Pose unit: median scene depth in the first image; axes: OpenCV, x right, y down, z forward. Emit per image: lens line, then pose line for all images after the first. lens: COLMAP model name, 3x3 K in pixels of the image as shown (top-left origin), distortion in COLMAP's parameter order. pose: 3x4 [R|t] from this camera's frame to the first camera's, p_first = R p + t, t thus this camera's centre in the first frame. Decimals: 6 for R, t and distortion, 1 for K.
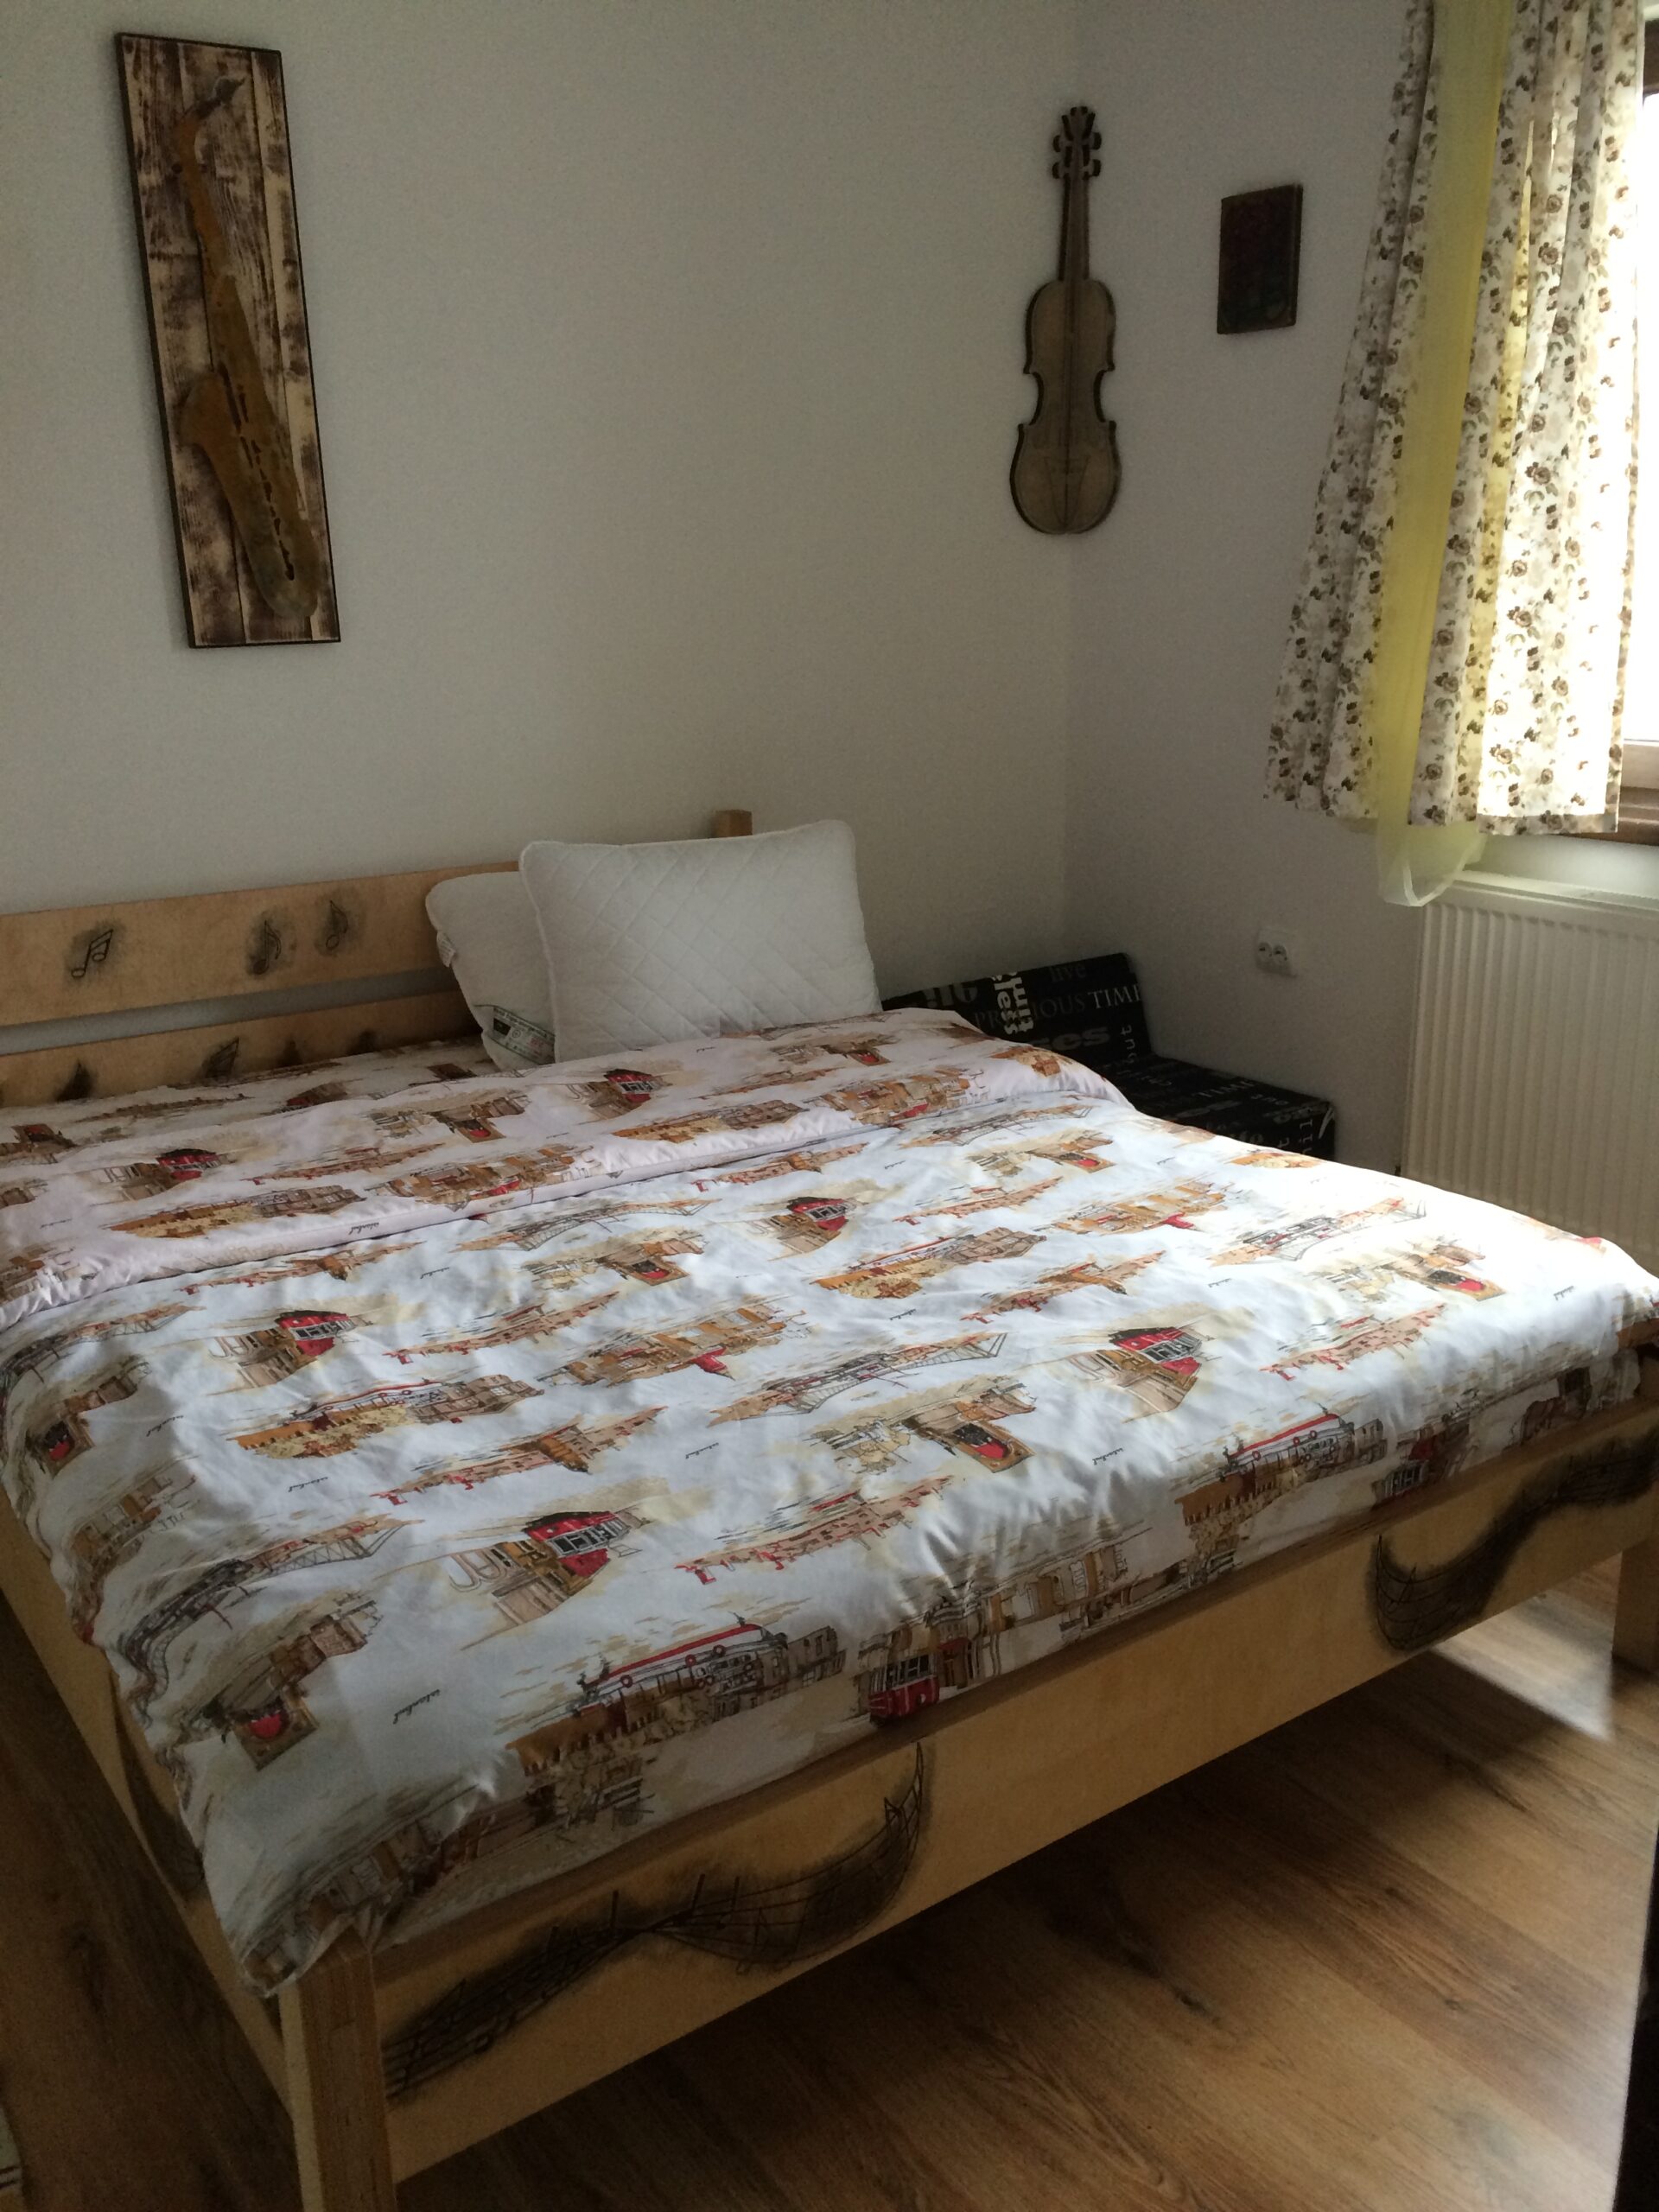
lens RADIAL K [[1901.4, 0, 821.1], [0, 1901.4, 1106.9], [0, 0, 1]] dist [0.089185, -0.134862]
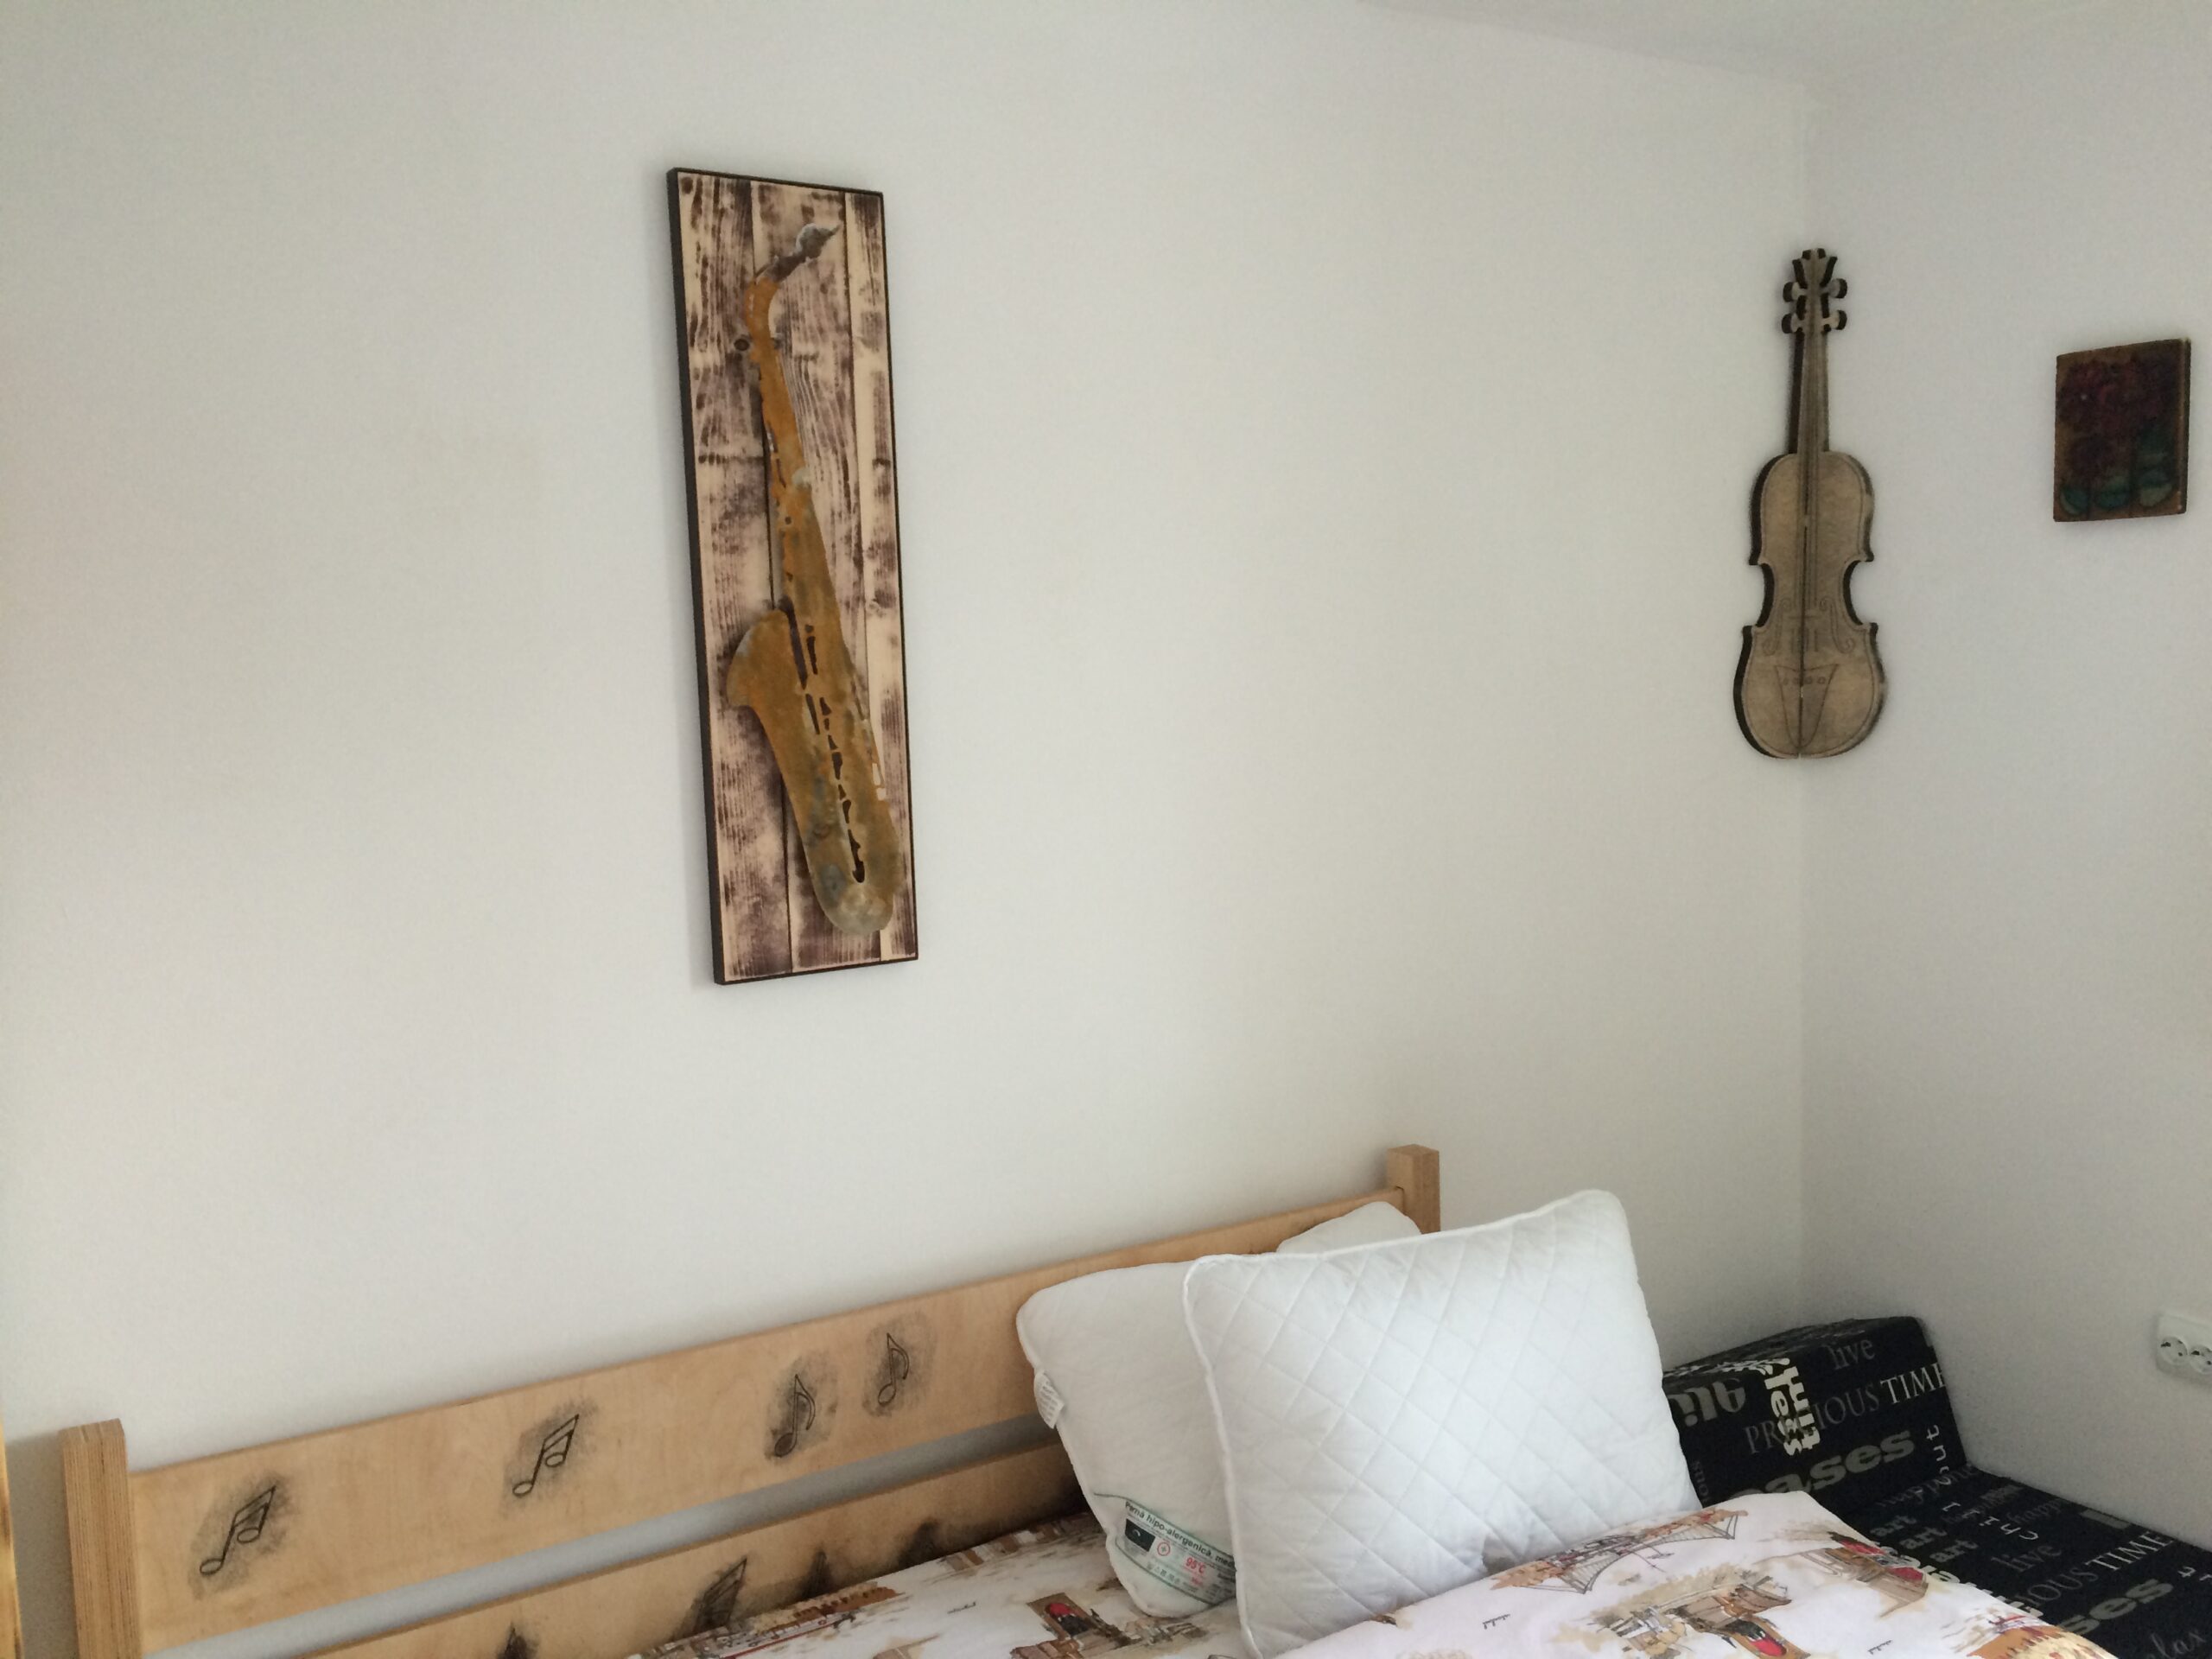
lens RADIAL K [[1901.4, 0, 1094.1], [0, 1901.4, 813.1], [0, 0, 1]] dist [0.089185, -0.134862]
pose [[0.999468, -0.003736, -0.032396, -0.169354], [-0.002768, 0.980114, -0.198415, -0.162709], [0.032493, 0.198399, 0.979583, 0.317786]]
